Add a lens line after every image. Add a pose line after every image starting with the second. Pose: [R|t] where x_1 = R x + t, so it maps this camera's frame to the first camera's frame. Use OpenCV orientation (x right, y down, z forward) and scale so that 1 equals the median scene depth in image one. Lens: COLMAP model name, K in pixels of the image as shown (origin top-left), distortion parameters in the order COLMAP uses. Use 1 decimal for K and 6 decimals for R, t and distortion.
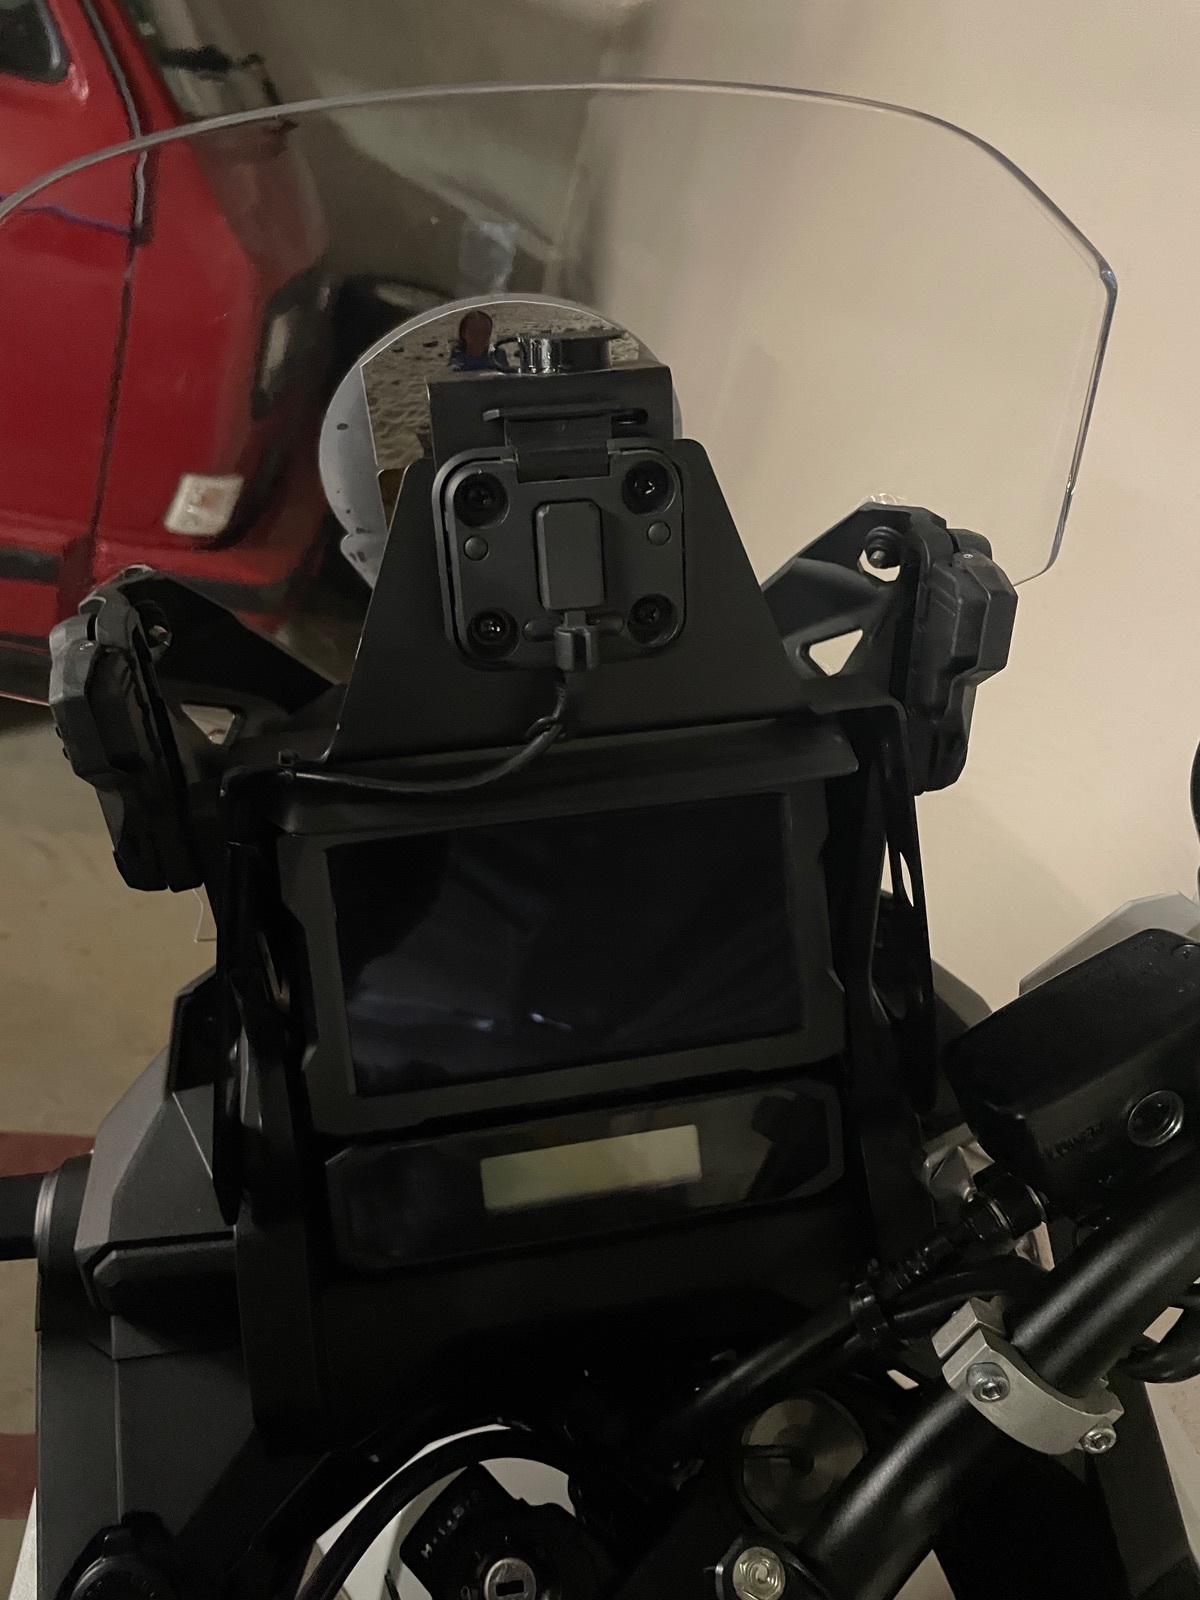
lens RADIAL K [[1242.5, 0, 609.3], [0, 1242.5, 791.0], [0, 0, 1]] dist [0.063008, -0.098398]
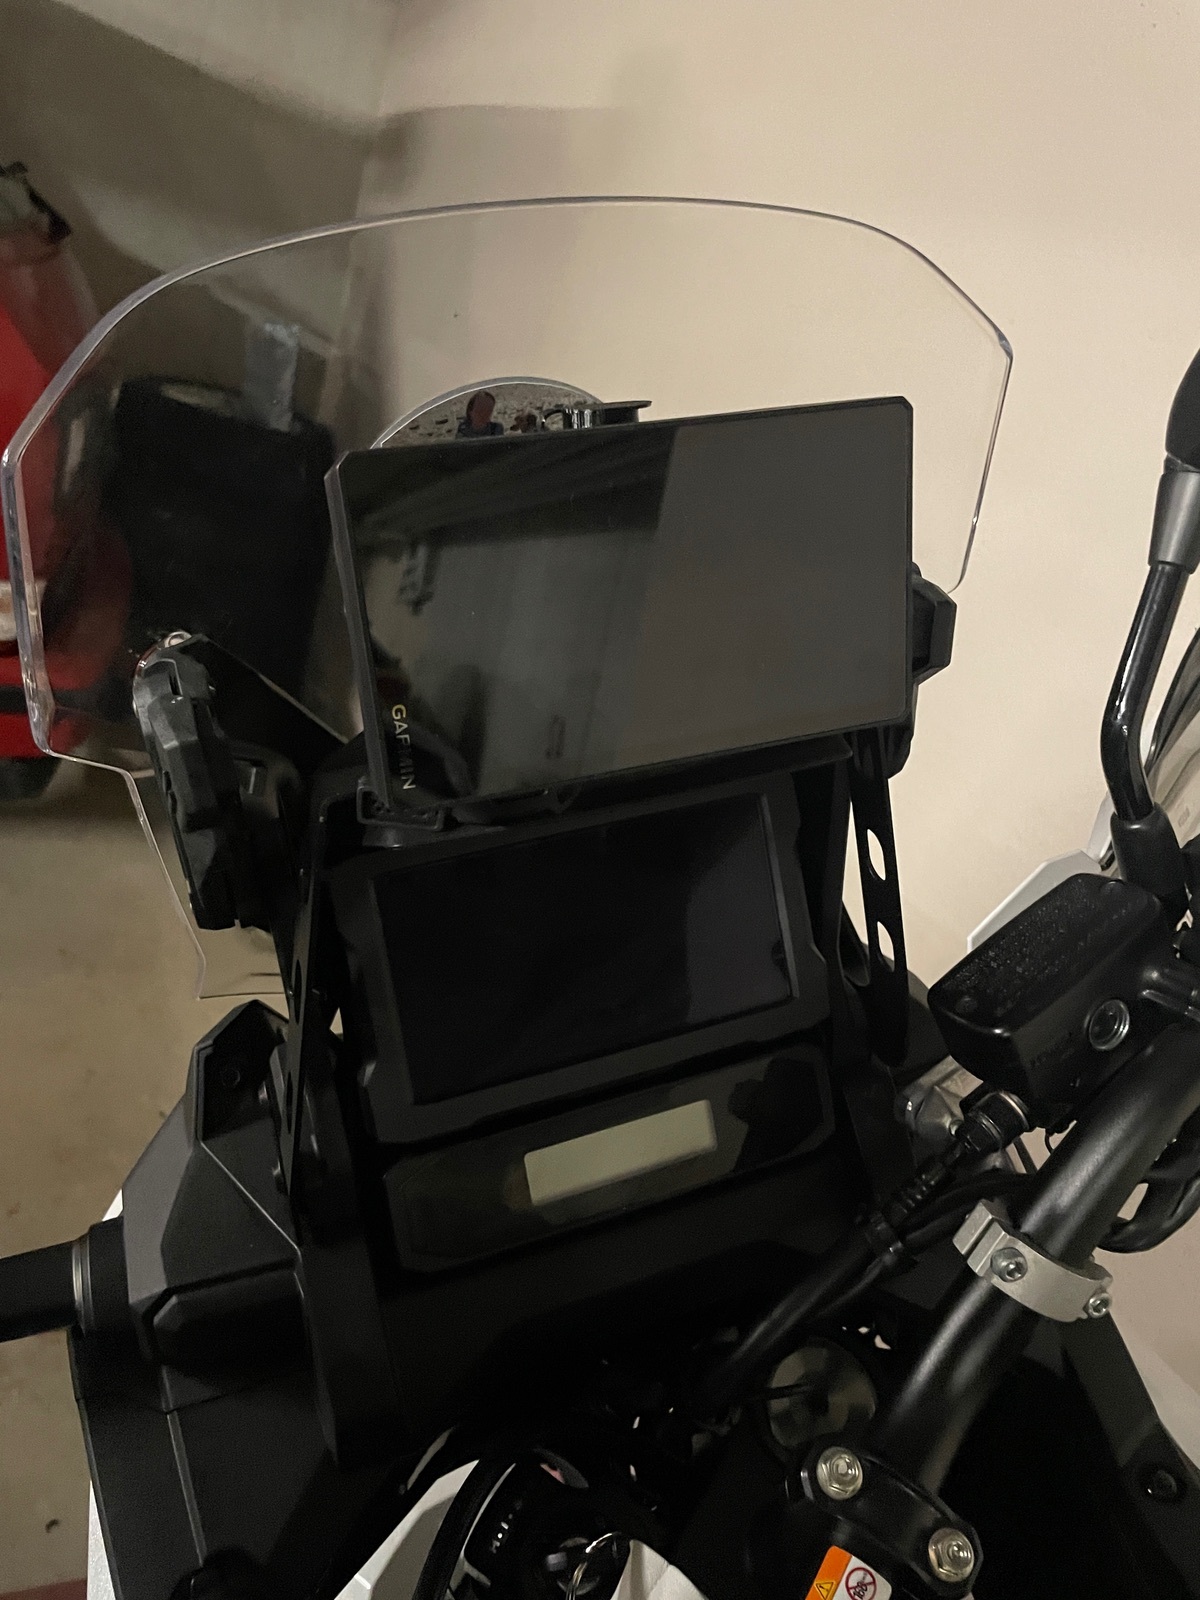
lens RADIAL K [[1242.5, 0, 612.4], [0, 1242.5, 788.7], [0, 0, 1]] dist [0.063008, -0.098398]
pose [[0.981690, -0.087444, 0.169229, -0.194615], [0.098451, 0.993464, -0.057767, 0.051726], [-0.163071, 0.073370, 0.983882, -0.111586]]
